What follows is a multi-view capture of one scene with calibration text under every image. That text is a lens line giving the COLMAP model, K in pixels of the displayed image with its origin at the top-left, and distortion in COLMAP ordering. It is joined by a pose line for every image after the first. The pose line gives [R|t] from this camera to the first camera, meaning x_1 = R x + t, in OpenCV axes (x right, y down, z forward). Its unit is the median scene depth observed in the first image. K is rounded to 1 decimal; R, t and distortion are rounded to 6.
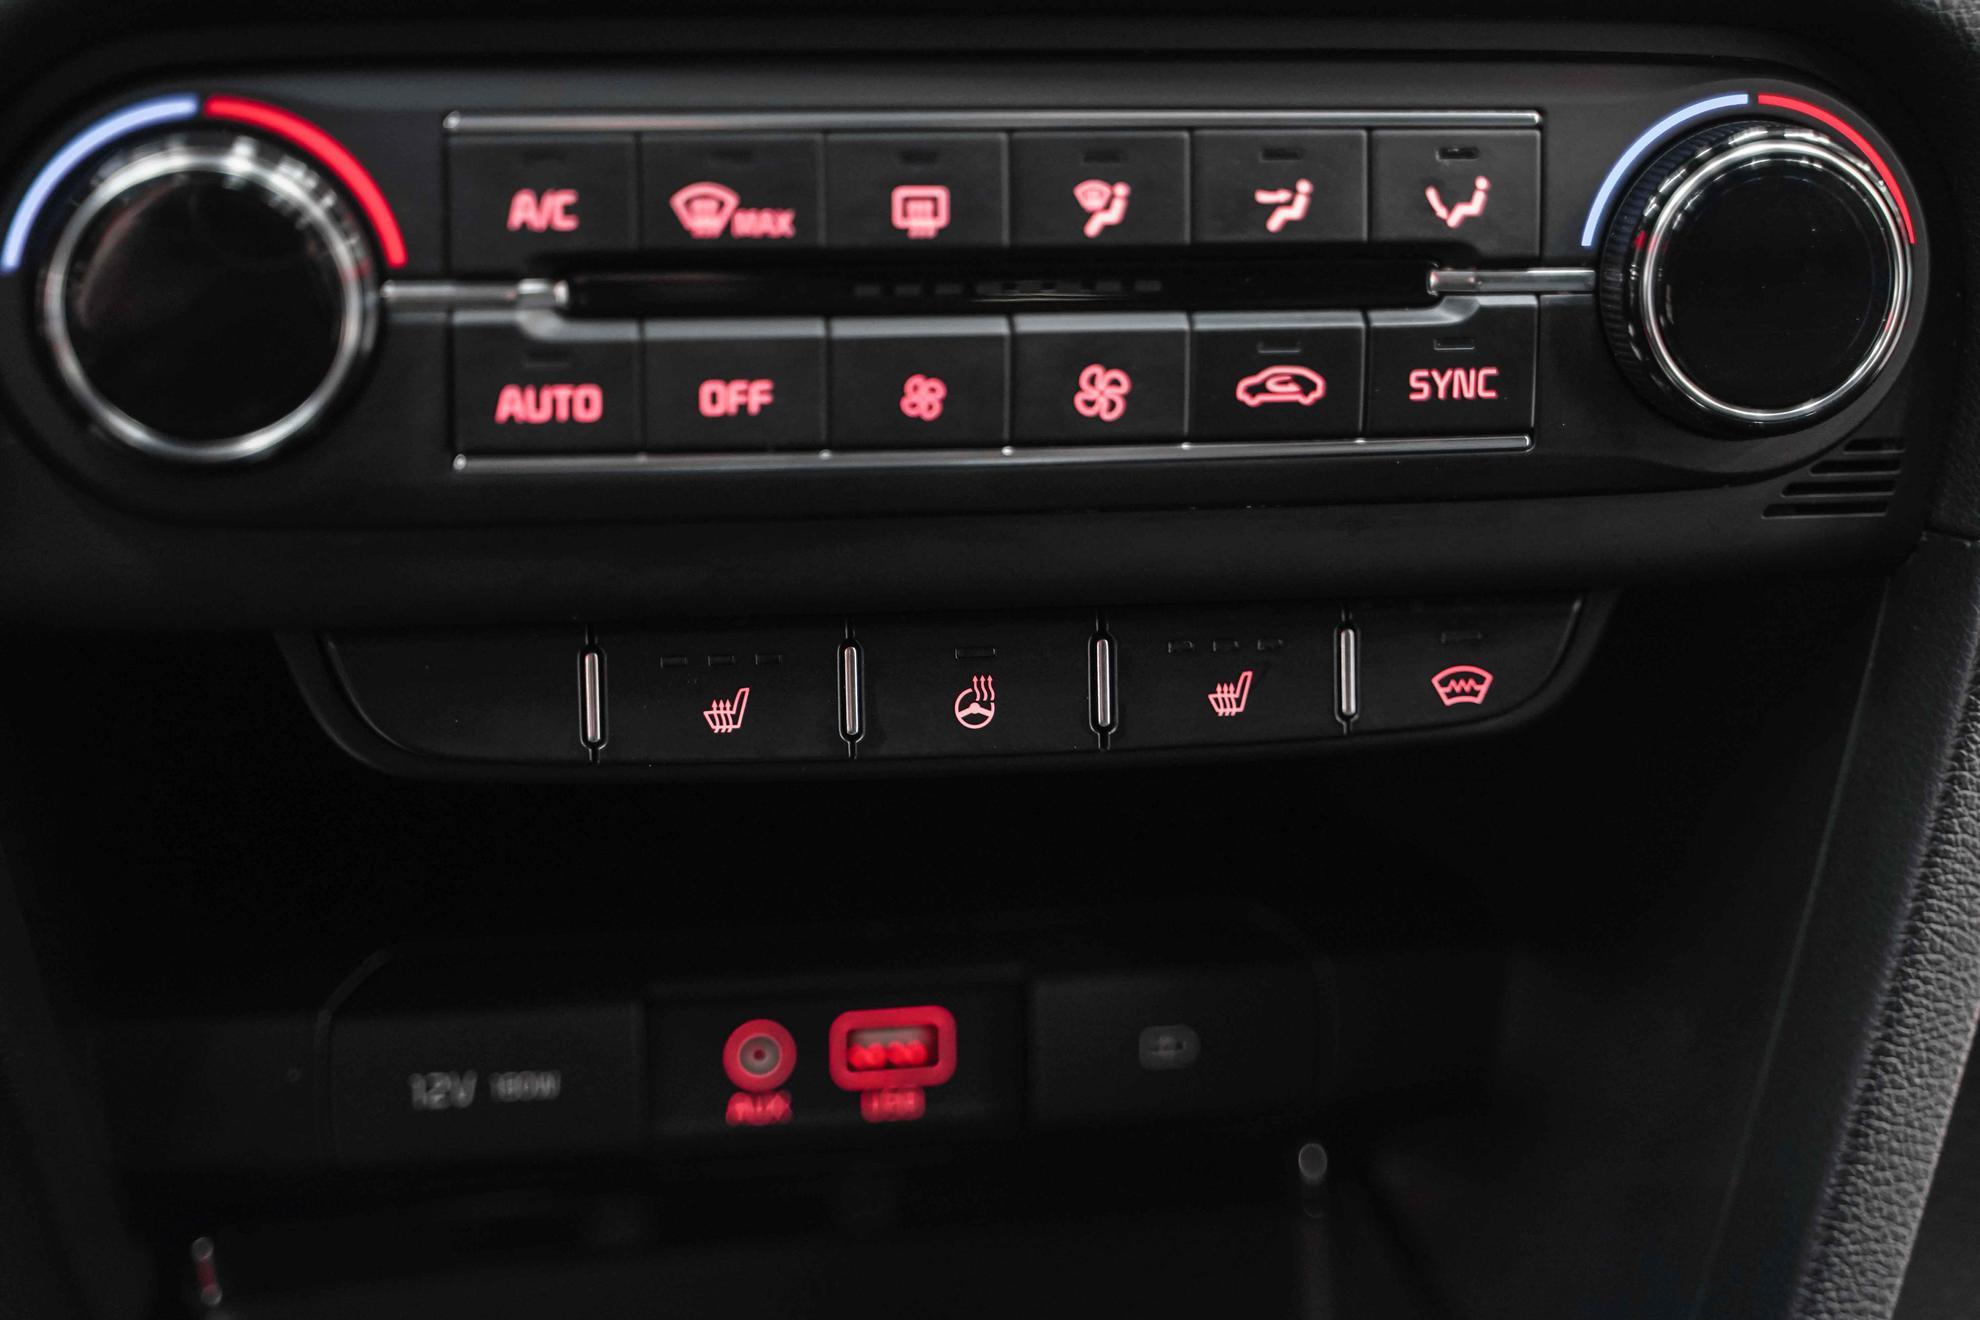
lens RADIAL K [[3504.2, 0, 990.0], [0, 3504.2, 660.0], [0, 0, 1]] dist [-0.040265, -0.175605]
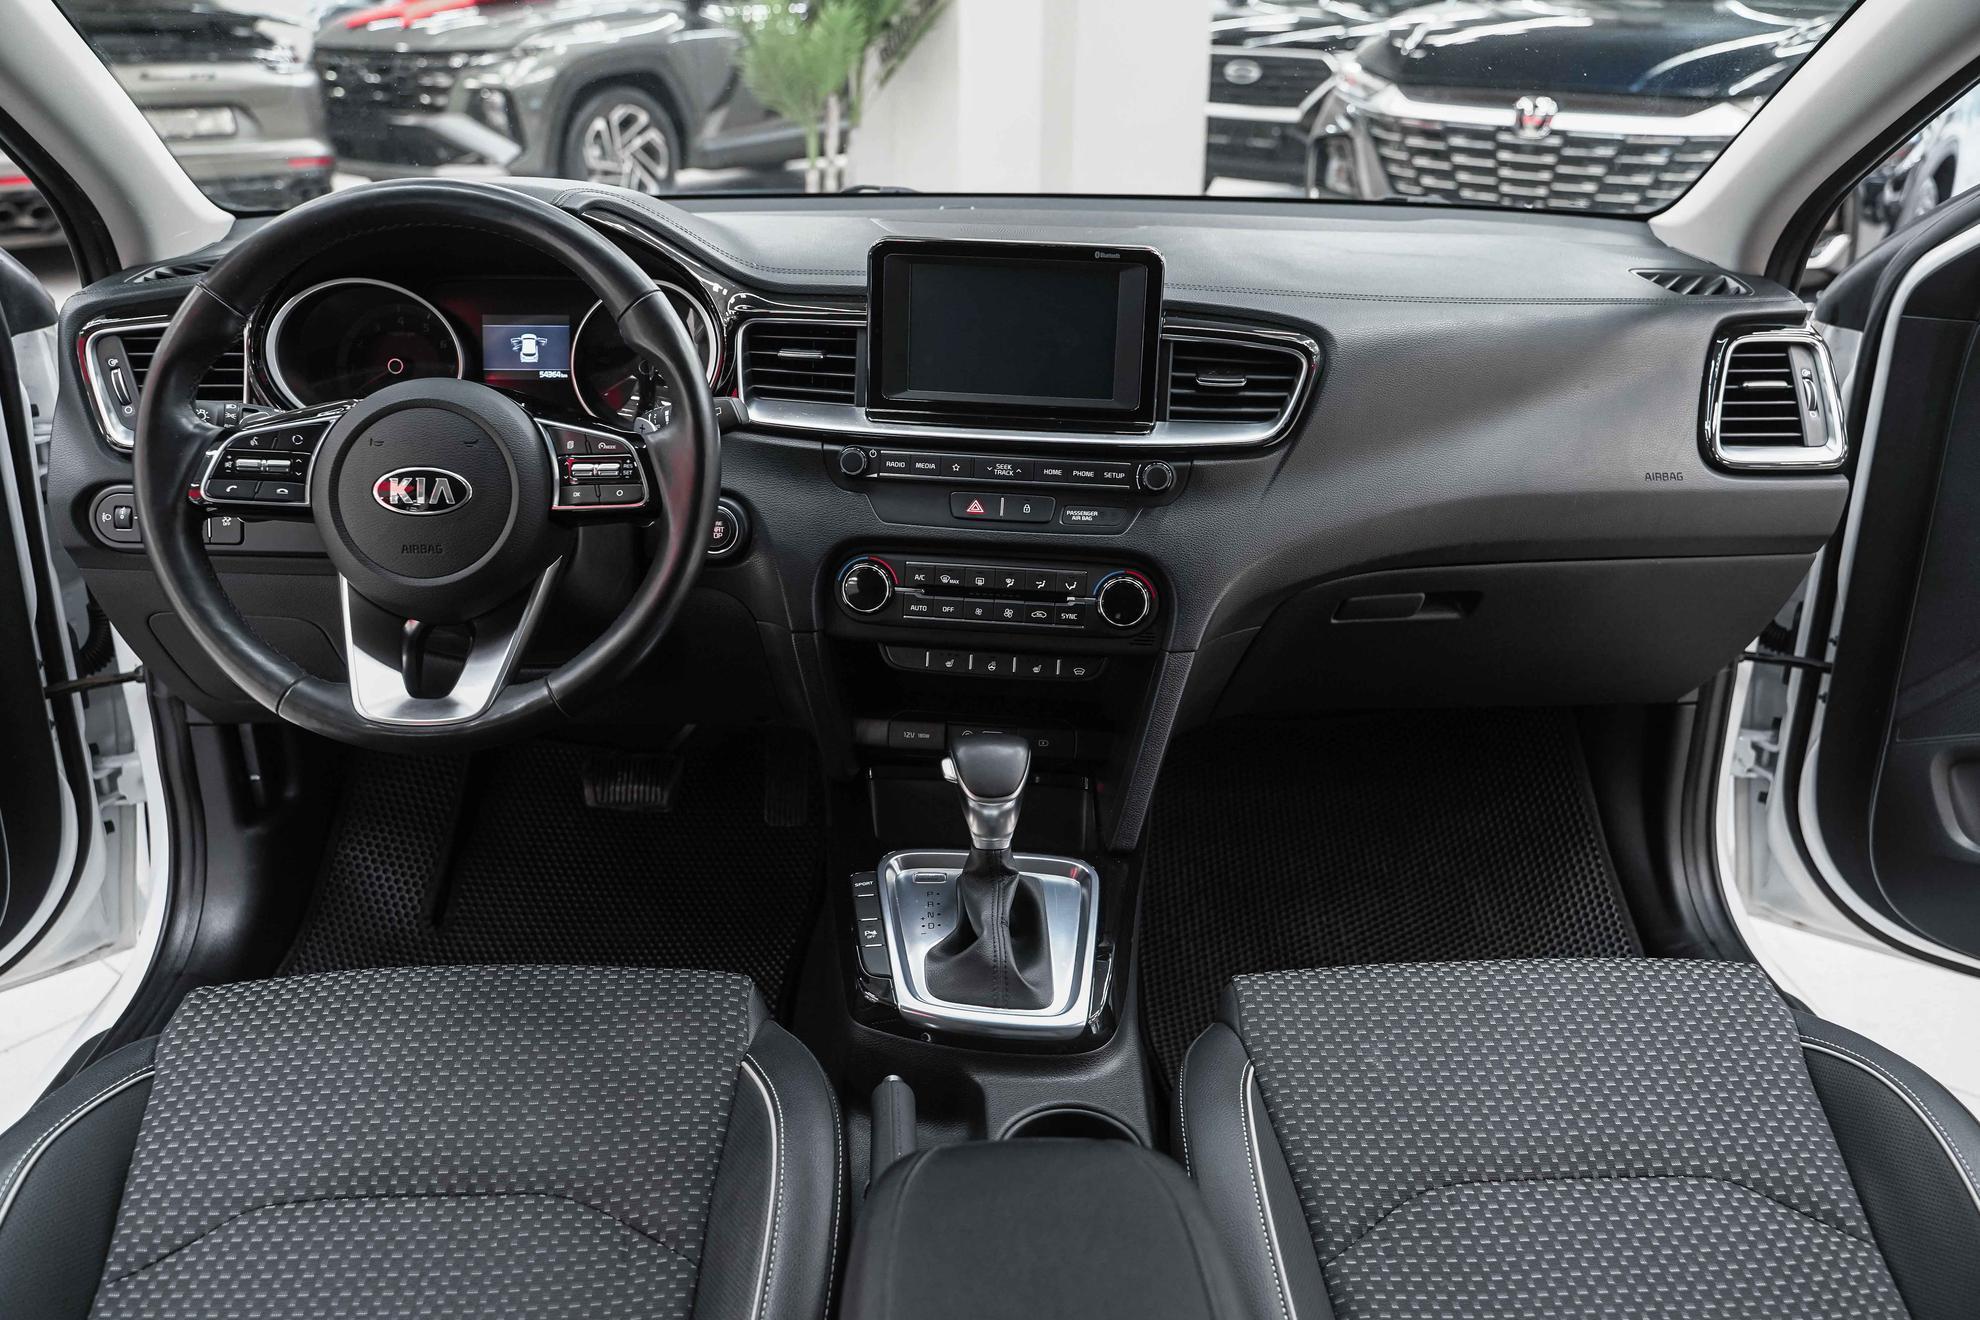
lens RADIAL K [[1576.0, 0, 990.0], [0, 1576.0, 660.0], [0, 0, 1]] dist [-0.008645, 0.001023]
pose [[0.957768, 0.074215, -0.277799, 0.763723], [-0.100187, 0.991709, -0.080478, 0.226472], [0.269523, 0.104911, 0.957262, -1.607268]]
